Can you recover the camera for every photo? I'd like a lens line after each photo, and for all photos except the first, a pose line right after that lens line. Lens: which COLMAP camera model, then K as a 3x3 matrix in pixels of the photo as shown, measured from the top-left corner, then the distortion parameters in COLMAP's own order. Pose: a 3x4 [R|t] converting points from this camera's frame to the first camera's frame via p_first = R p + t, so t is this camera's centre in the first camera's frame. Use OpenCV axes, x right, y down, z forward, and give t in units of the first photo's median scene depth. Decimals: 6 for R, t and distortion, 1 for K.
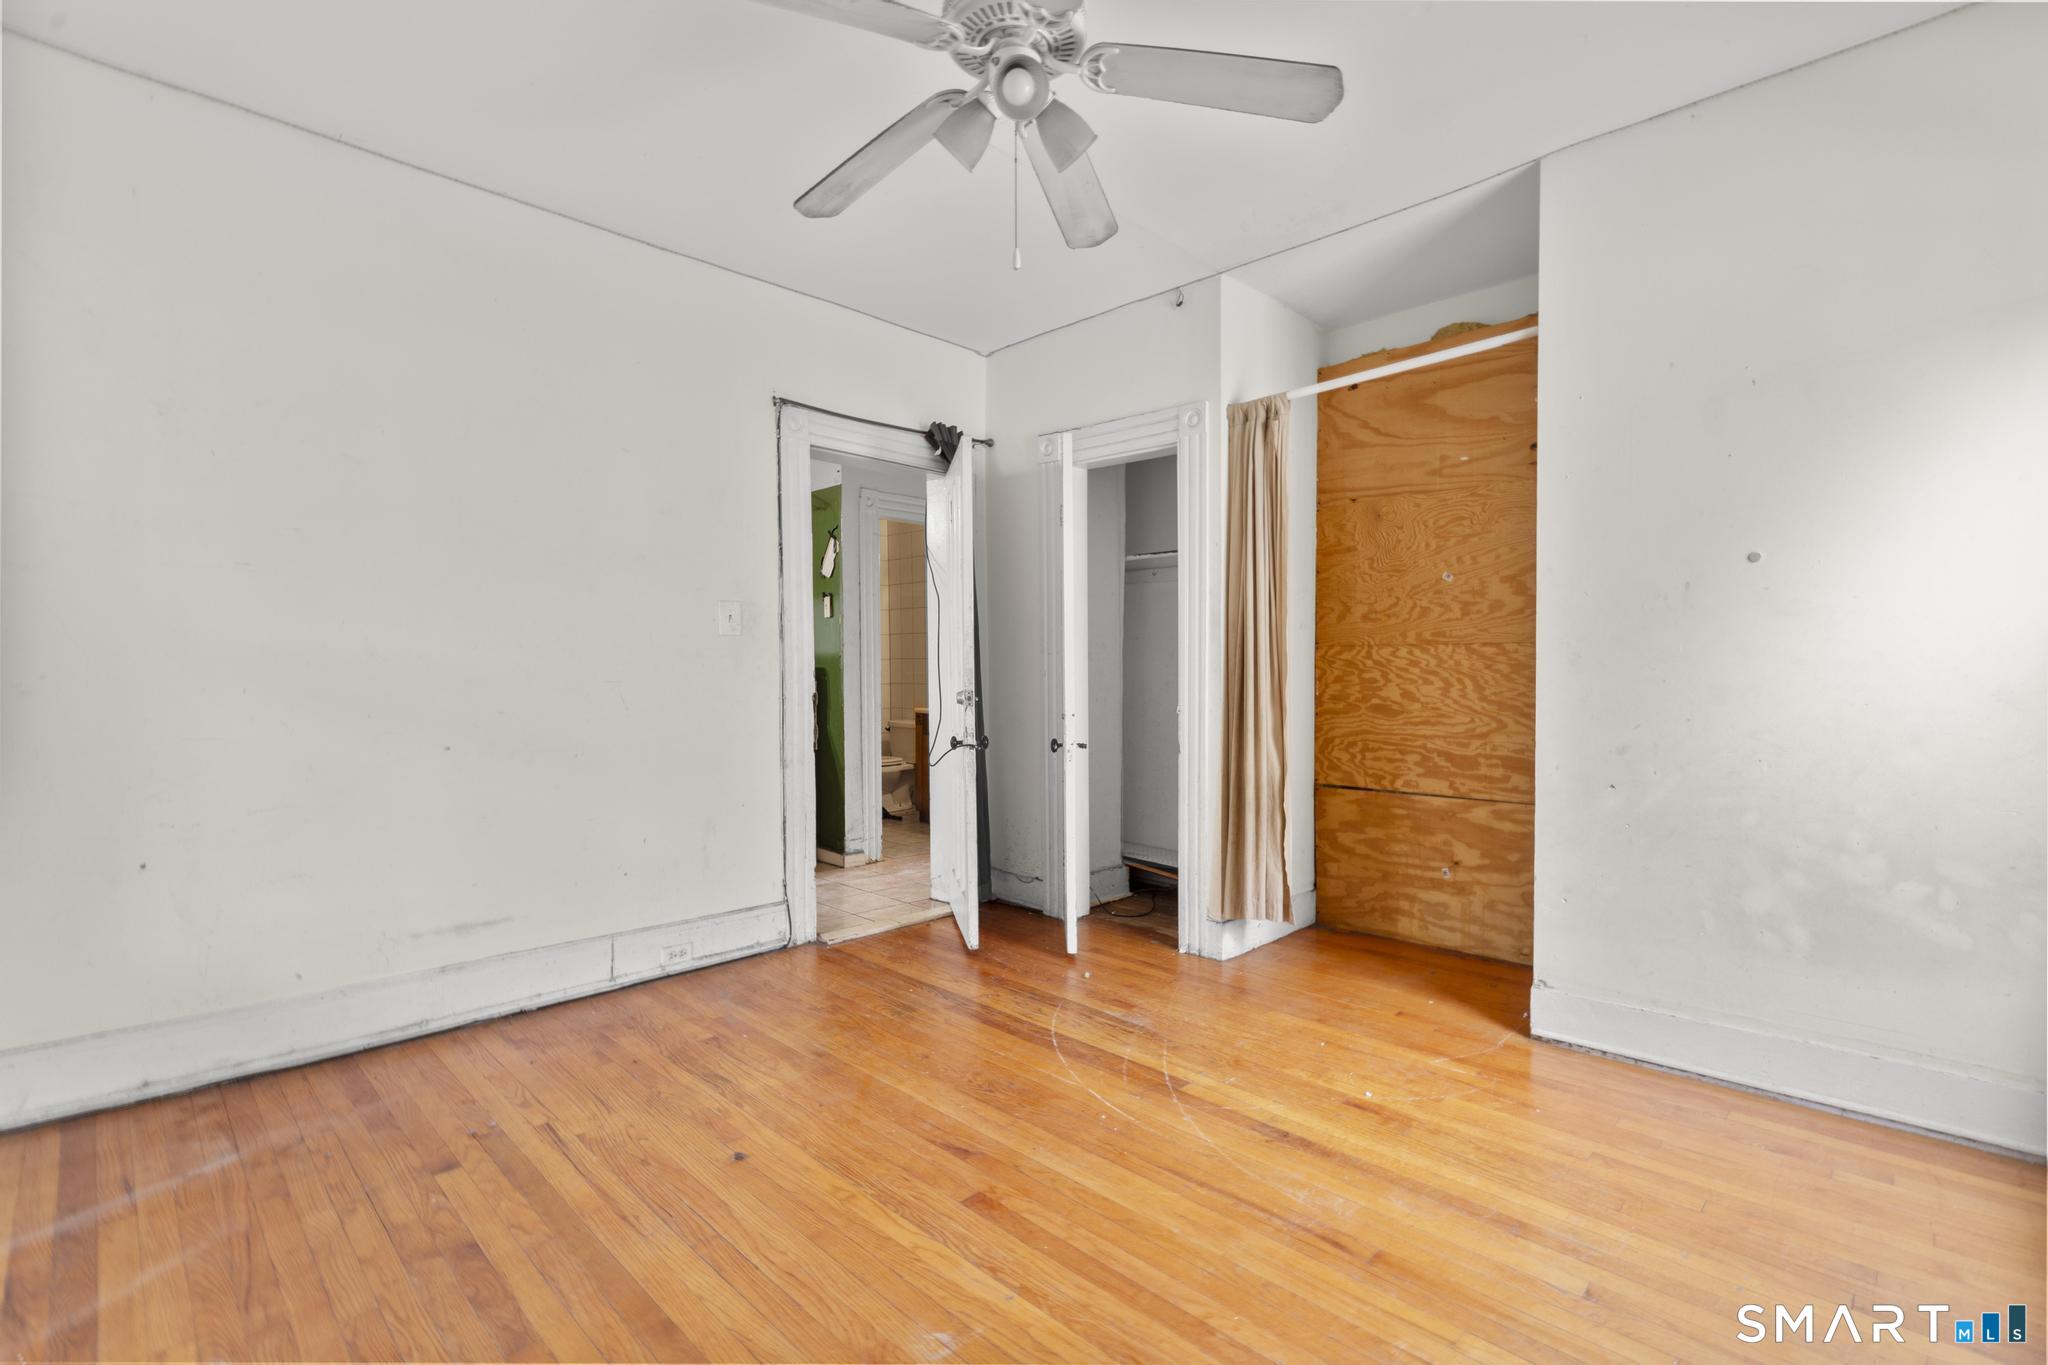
lens RADIAL K [[929.2, 0, 1023.2], [0, 929.2, 679.3], [0, 0, 1]] dist [-0.006626, 0.001804]
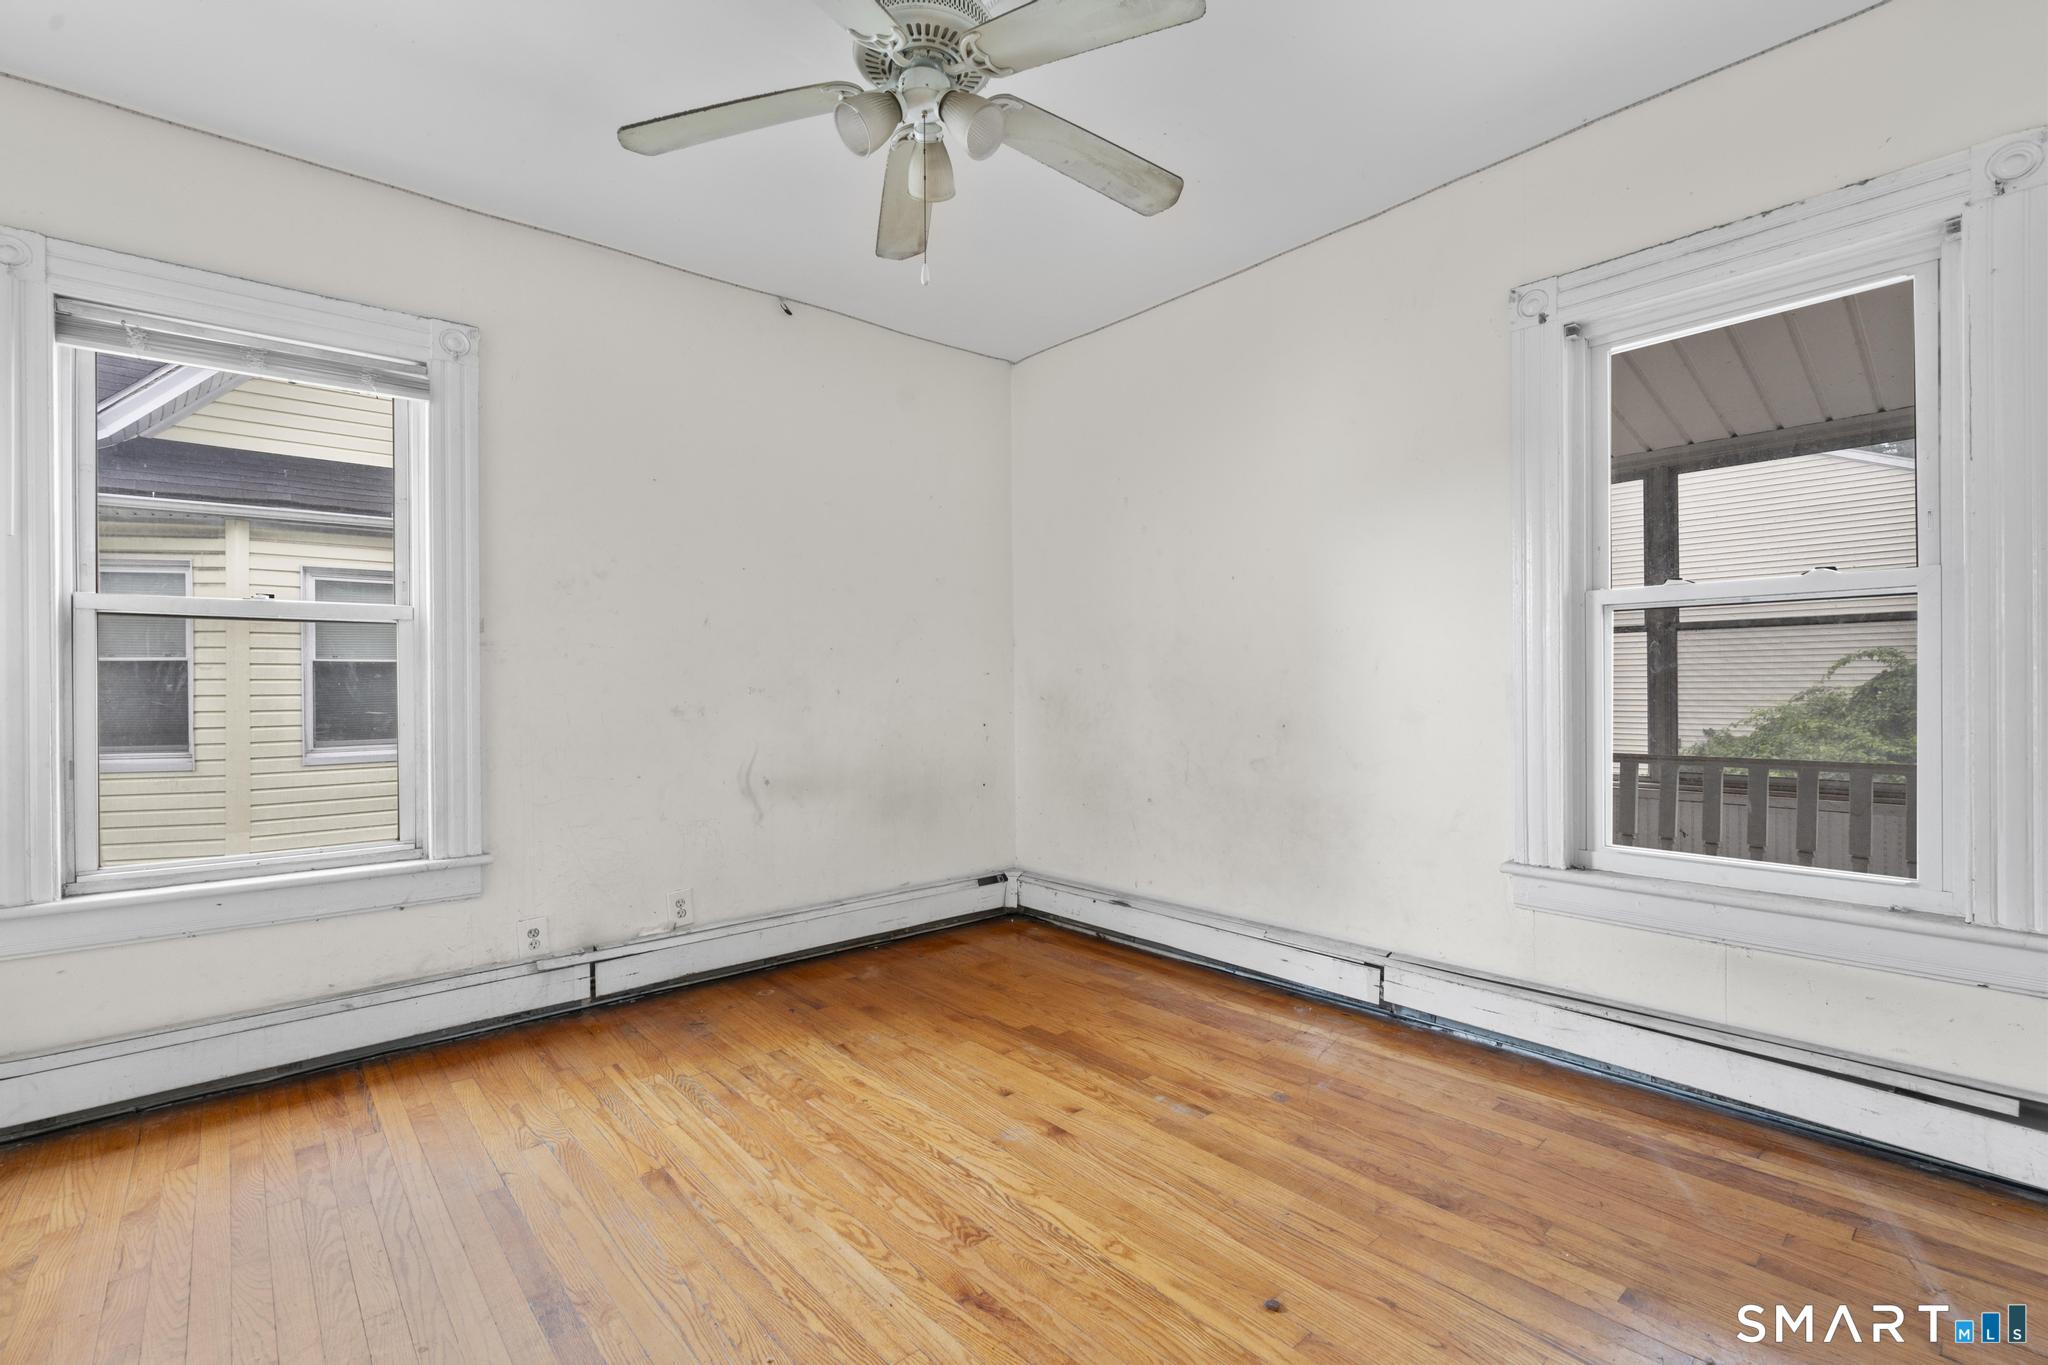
lens RADIAL K [[929.2, 0, 1024.4], [0, 929.2, 683.5], [0, 0, 1]] dist [-0.006626, 0.001804]
pose [[-0.997084, 0.011315, 0.075463, -0.182714], [0.012029, 0.999887, 0.009016, -0.014755], [-0.075353, 0.009897, -0.997108, 1.977778]]
